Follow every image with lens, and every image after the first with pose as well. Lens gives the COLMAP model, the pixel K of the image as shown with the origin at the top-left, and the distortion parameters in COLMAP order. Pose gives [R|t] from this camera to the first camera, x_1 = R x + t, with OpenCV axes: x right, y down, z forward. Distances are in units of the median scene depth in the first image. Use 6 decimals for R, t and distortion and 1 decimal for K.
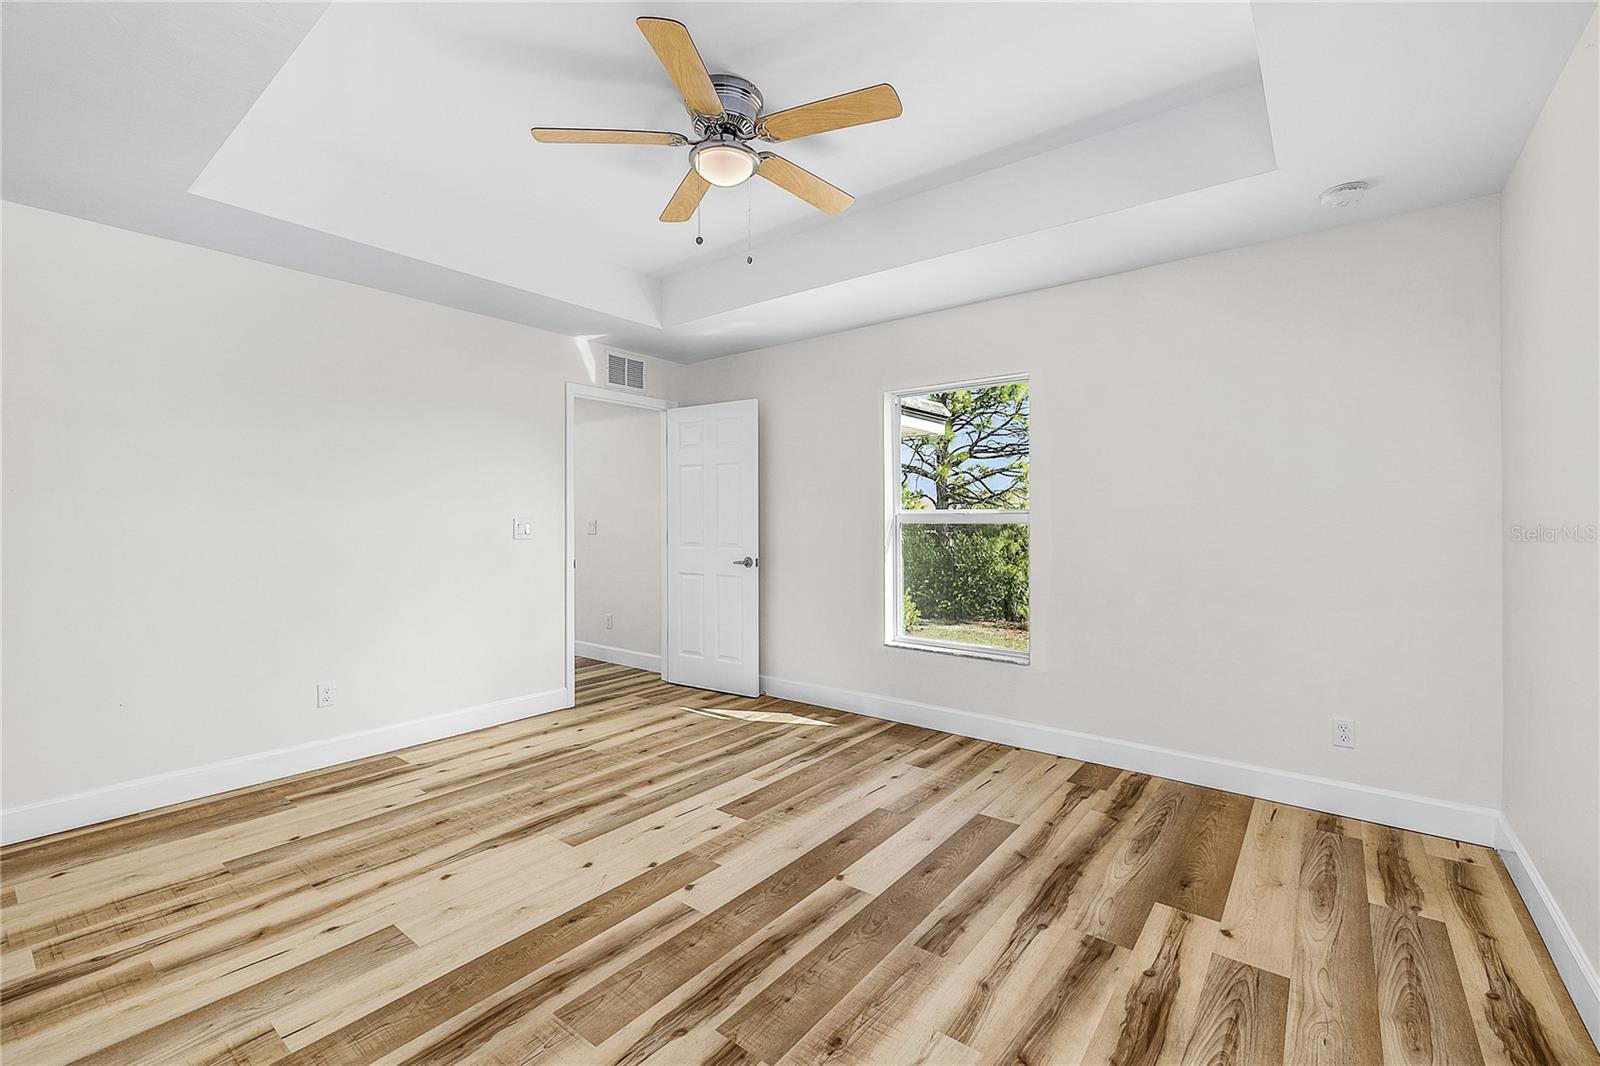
lens RADIAL K [[681.7, 0, 803.3], [0, 681.7, 531.8], [0, 0, 1]] dist [0.001307, -0.000490]
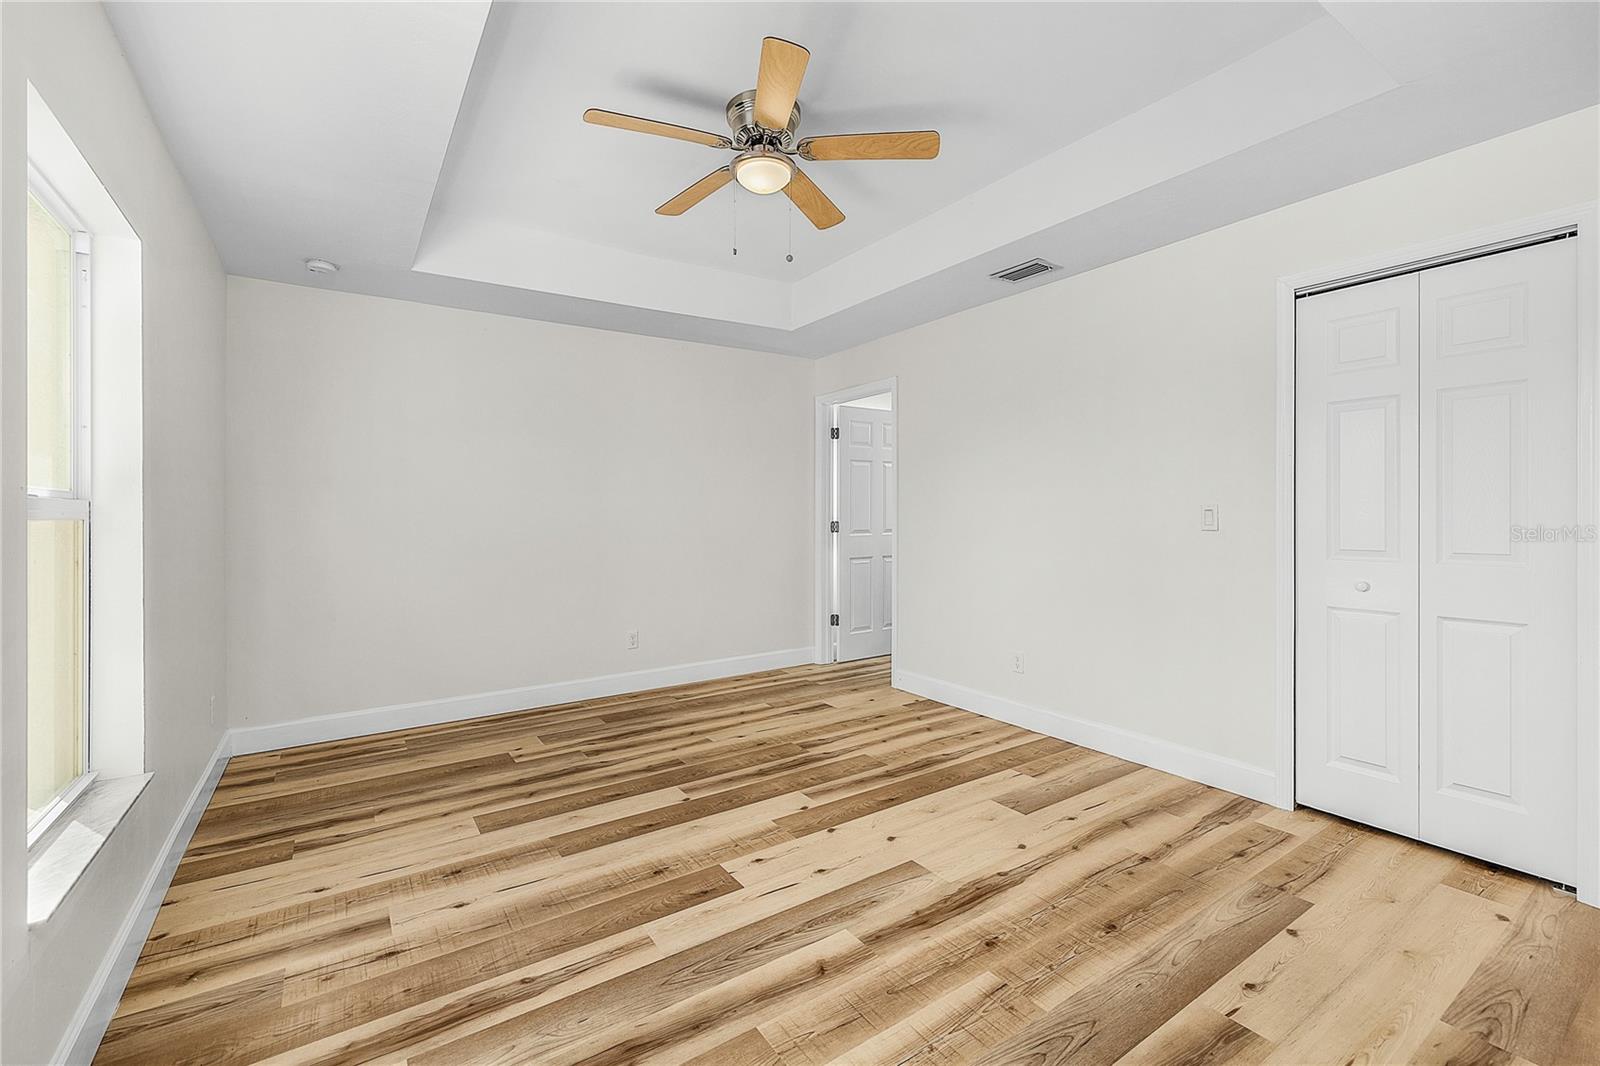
lens RADIAL K [[681.7, 0, 801.3], [0, 681.7, 521.9], [0, 0, 1]] dist [0.001307, -0.000490]
pose [[-0.952740, 0.003723, 0.303765, -0.470810], [0.012664, 0.999542, 0.027471, -0.026061], [-0.303524, 0.030019, -0.952351, 1.889680]]
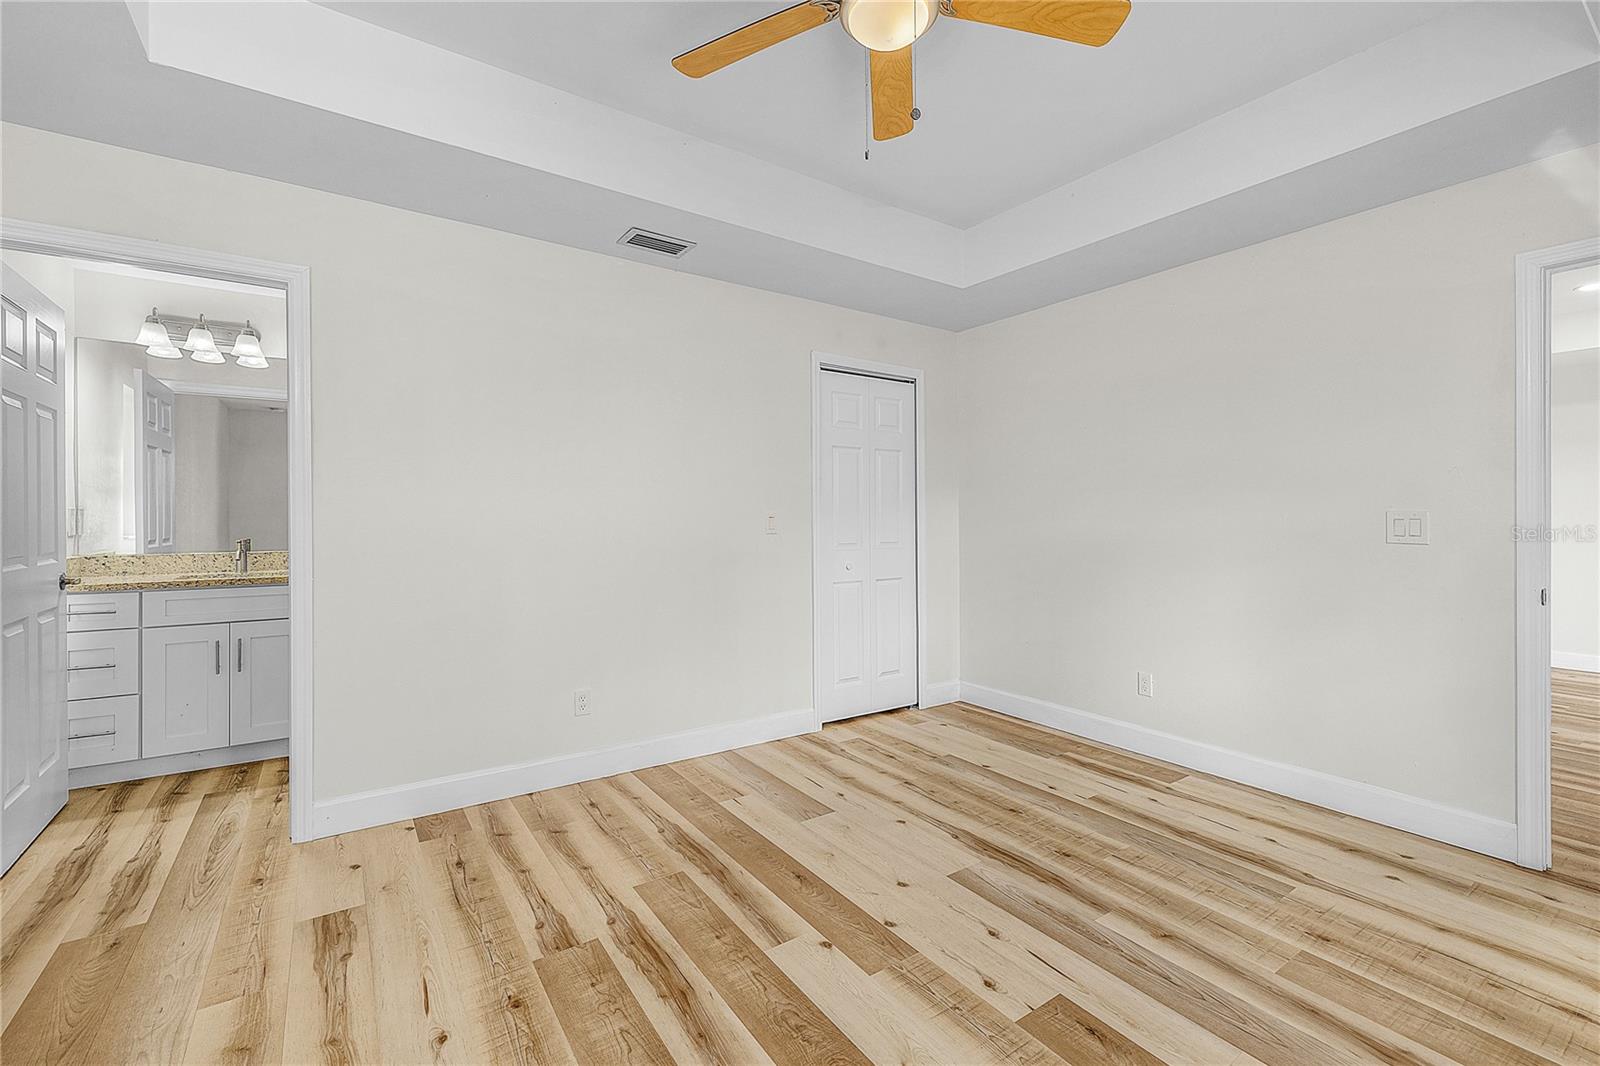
lens RADIAL K [[681.7, 0, 803.5], [0, 681.7, 524.1], [0, 0, 1]] dist [0.001307, -0.000490]
pose [[-0.300329, 0.010505, -0.953778, 0.566687], [-0.014795, 0.999768, 0.015670, -0.014515], [0.953721, 0.018817, -0.300104, 1.065637]]
